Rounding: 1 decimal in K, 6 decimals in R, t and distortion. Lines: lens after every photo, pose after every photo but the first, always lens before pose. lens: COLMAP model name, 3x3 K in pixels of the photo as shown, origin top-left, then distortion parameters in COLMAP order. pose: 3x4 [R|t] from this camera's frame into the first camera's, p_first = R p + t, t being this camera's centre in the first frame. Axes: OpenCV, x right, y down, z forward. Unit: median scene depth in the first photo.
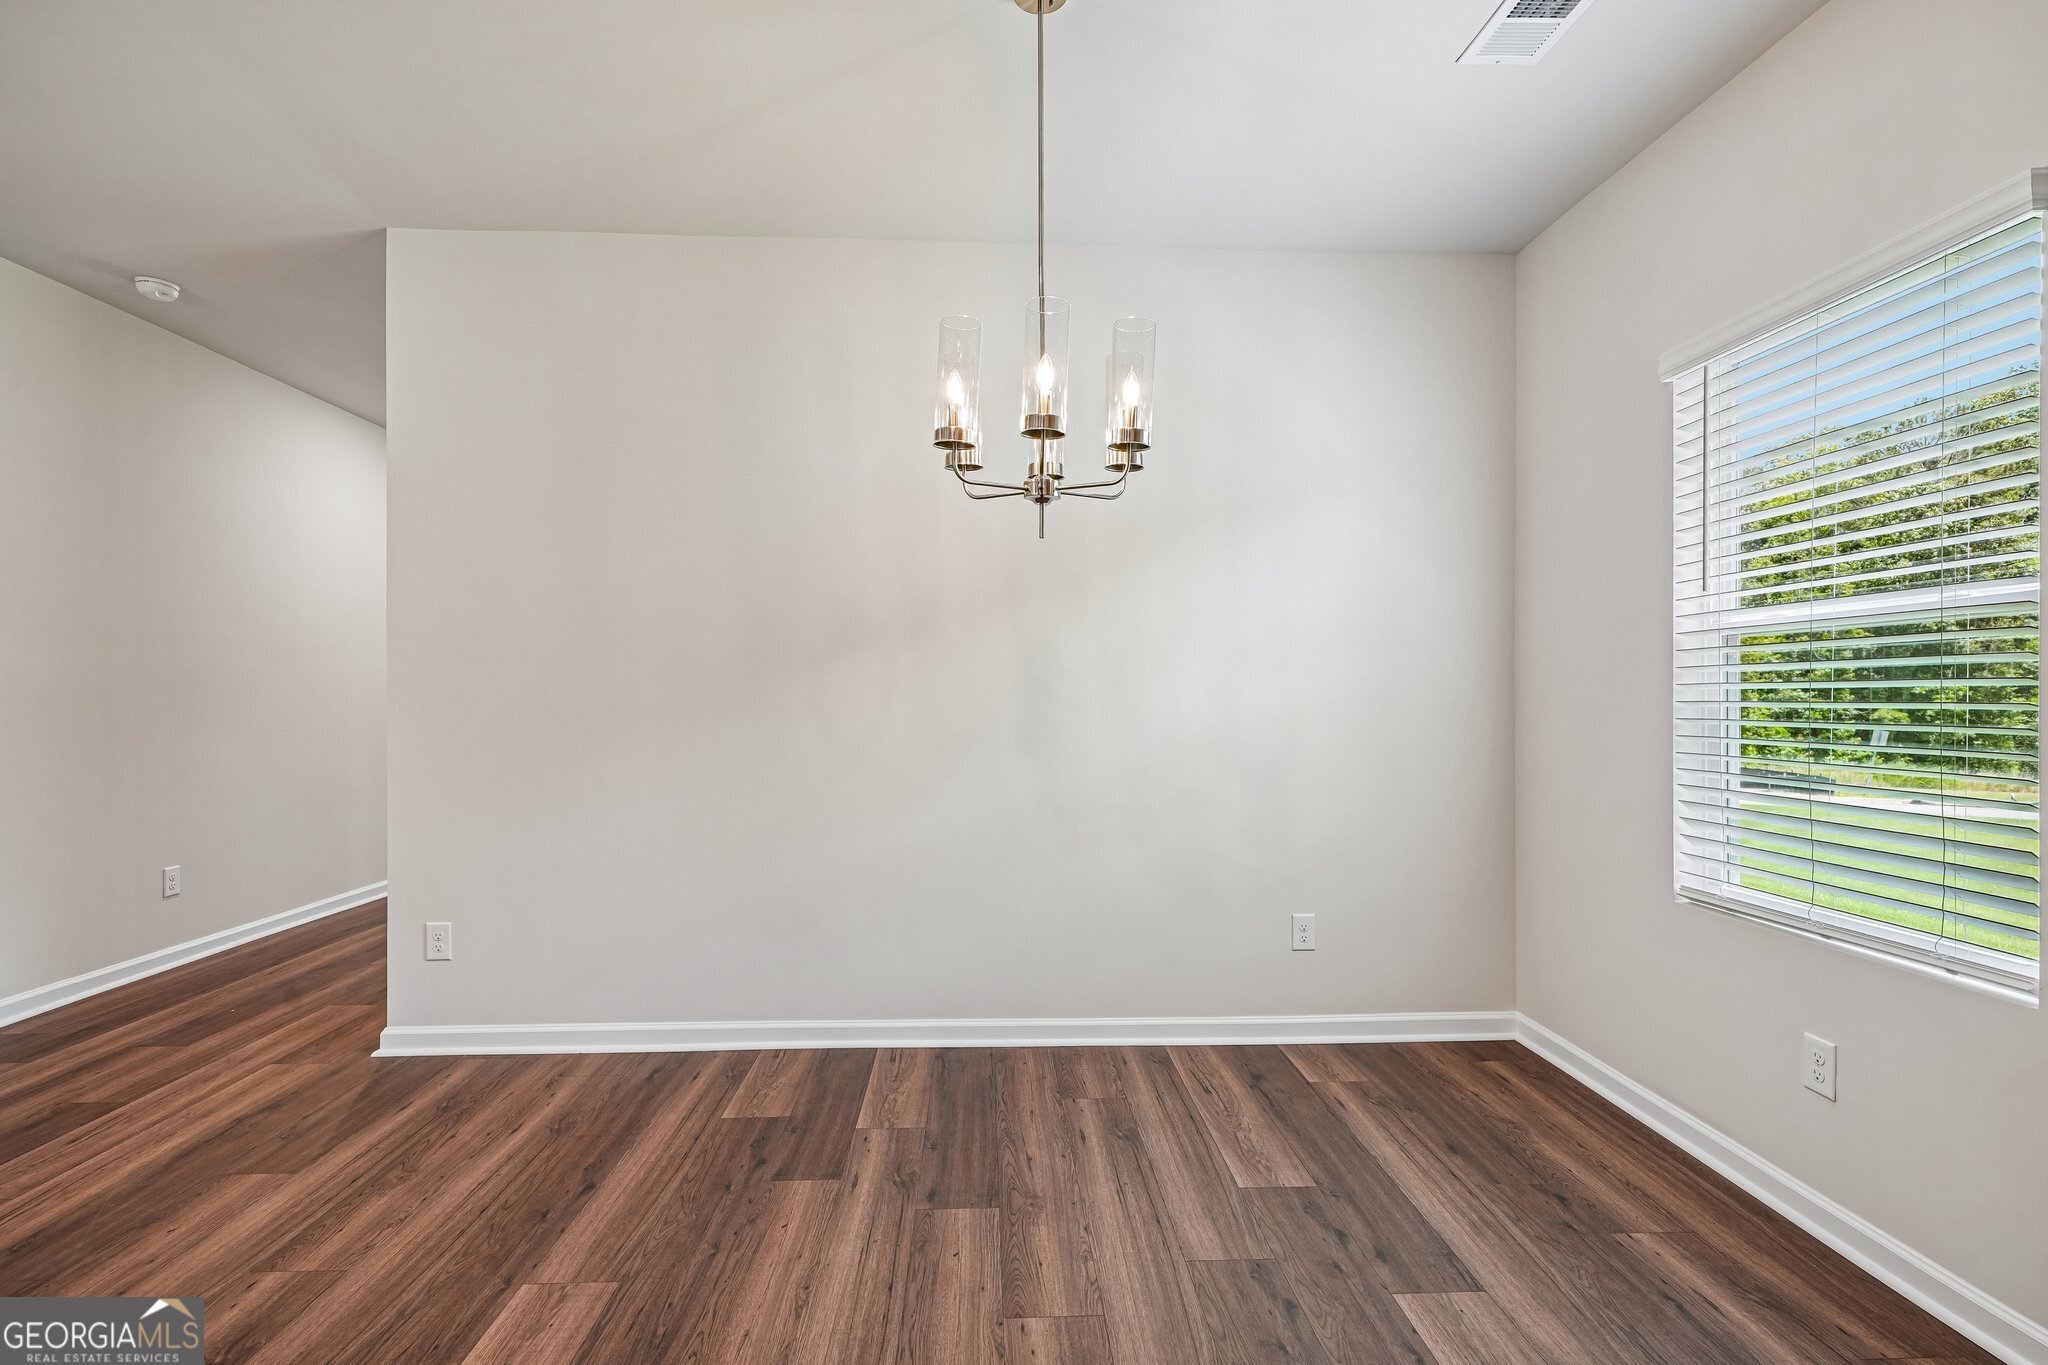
lens RADIAL K [[1012.9, 0, 1024.0], [0, 1012.9, 682.5], [0, 0, 1]] dist [0.012261, -0.000019]
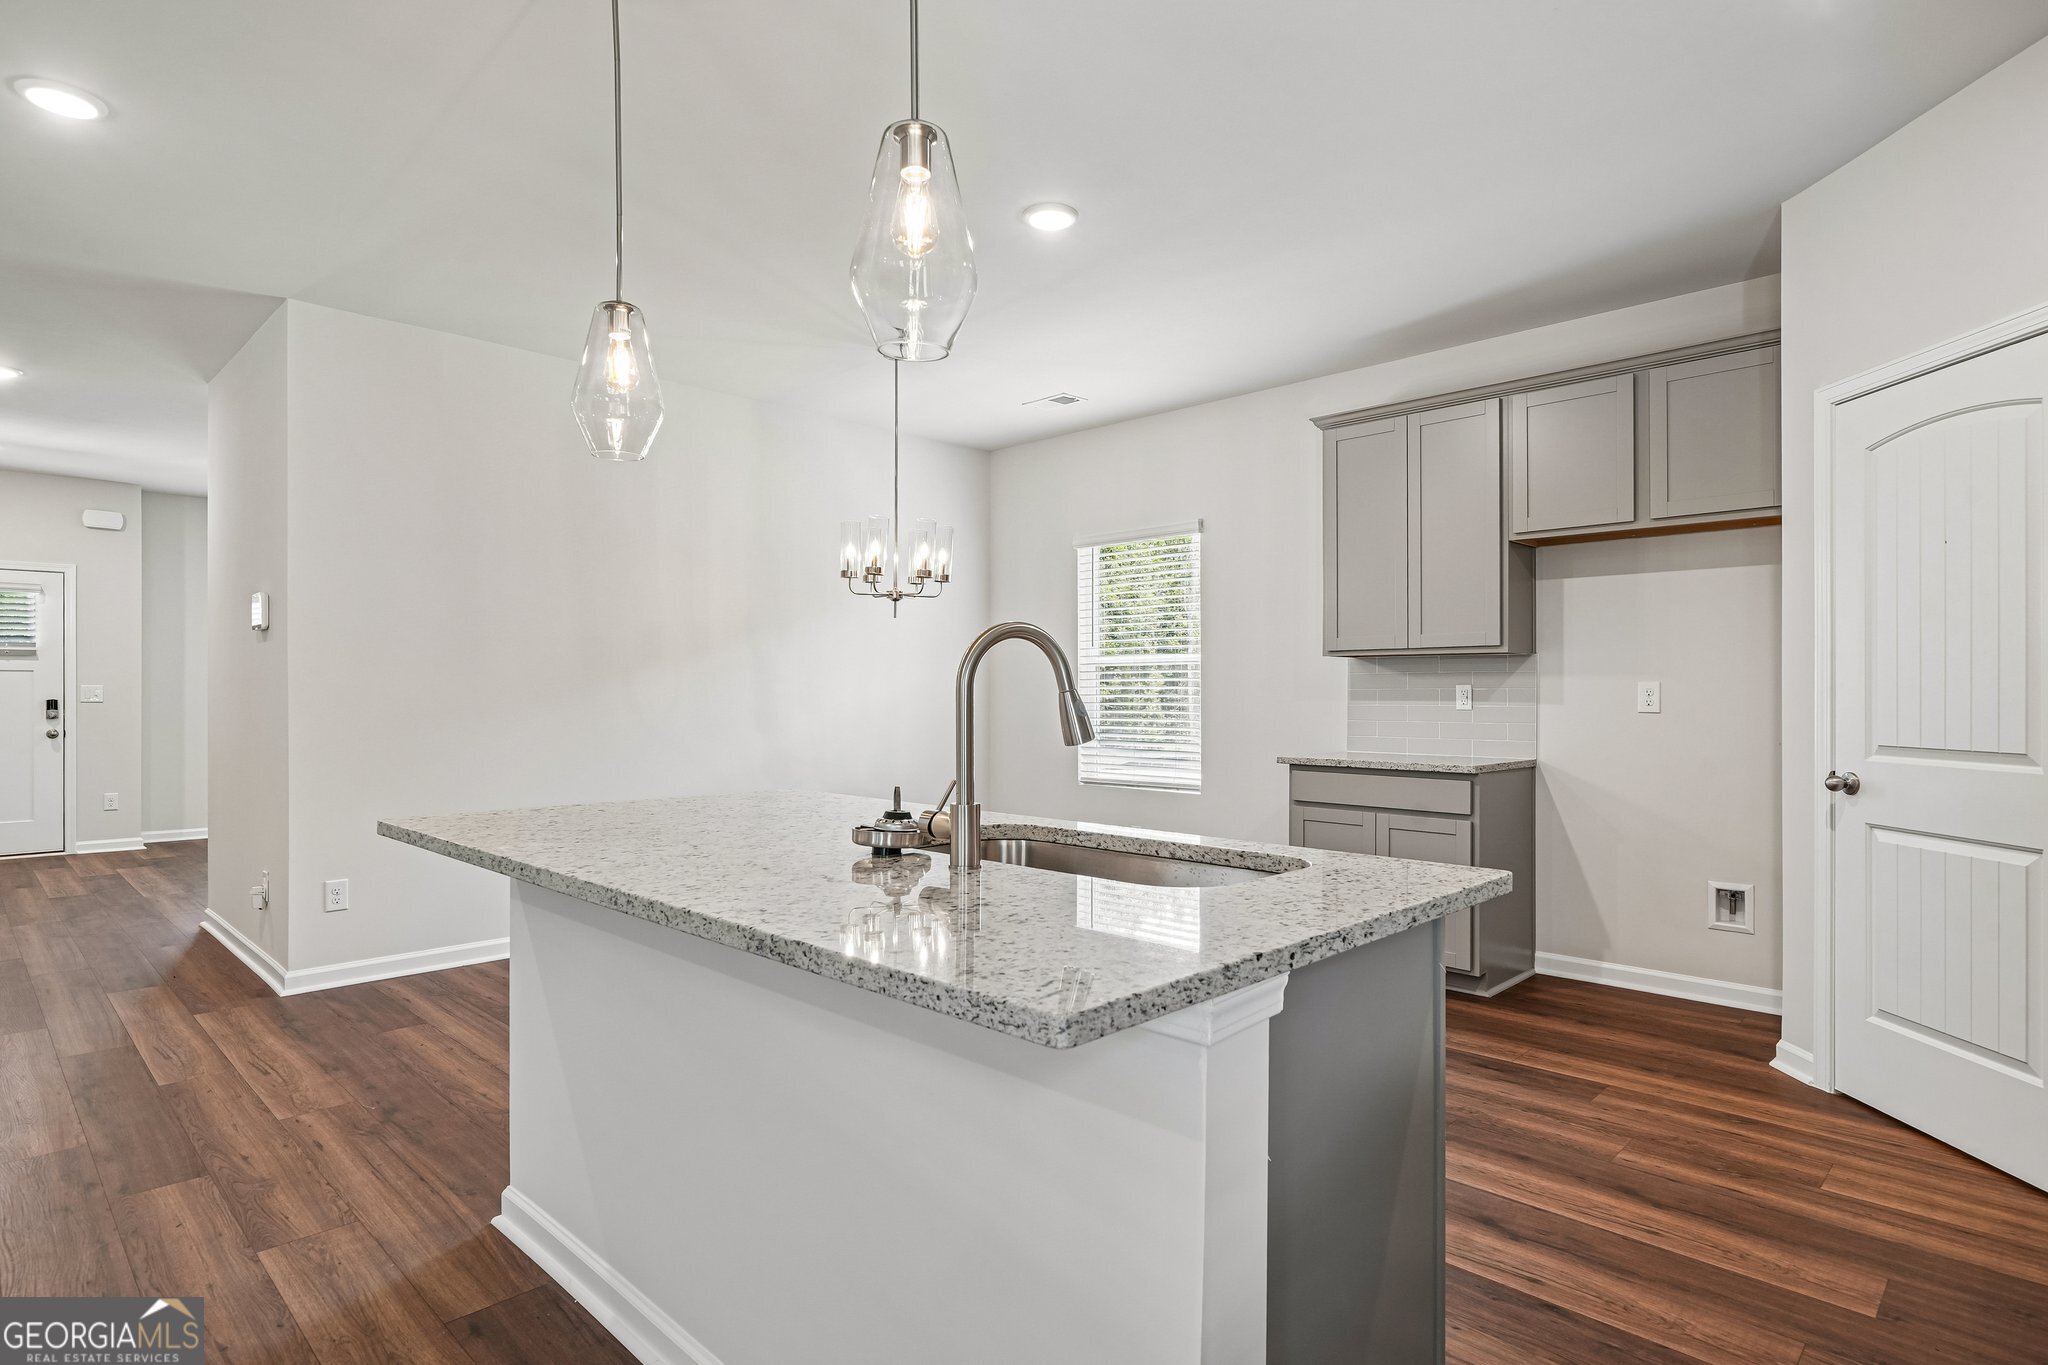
lens RADIAL K [[1130.0, 0, 1024.0], [0, 1130.0, 682.5], [0, 0, 1]] dist [0.001156, 0.000089]
pose [[0.736987, -0.000548, 0.675906, -1.112885], [0.001469, 0.999999, -0.000791, -0.006202], [-0.675905, 0.001576, 0.736987, -0.732783]]
